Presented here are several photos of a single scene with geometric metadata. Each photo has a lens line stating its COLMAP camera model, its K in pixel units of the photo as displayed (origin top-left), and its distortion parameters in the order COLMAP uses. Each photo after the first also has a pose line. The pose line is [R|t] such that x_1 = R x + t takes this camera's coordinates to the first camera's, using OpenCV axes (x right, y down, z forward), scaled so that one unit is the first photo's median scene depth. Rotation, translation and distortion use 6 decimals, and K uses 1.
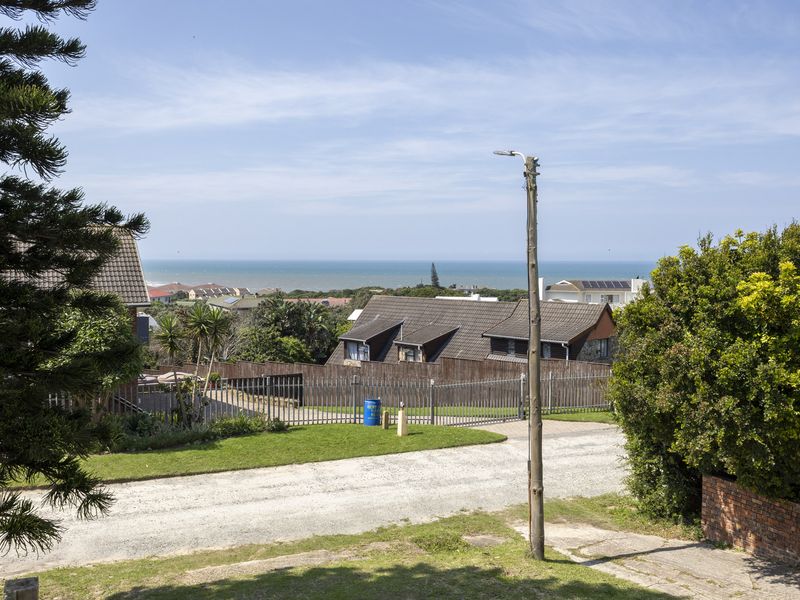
lens RADIAL K [[679.4, 0, 400.0], [0, 679.4, 300.0], [0, 0, 1]] dist [0.005764, -0.059818]
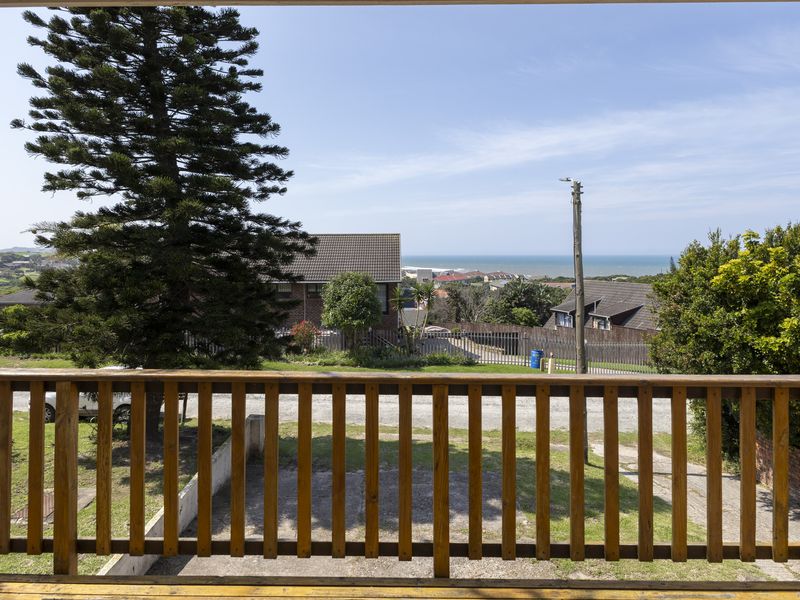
lens RADIAL K [[472.1, 0, 401.8], [0, 472.1, 244.7], [0, 0, 1]] dist [-0.109024, 0.033391]
pose [[0.887944, -0.015862, -0.459679, 0.121822], [-0.022165, 0.996768, -0.077211, 0.004105], [0.459418, 0.078747, 0.884723, -0.018481]]
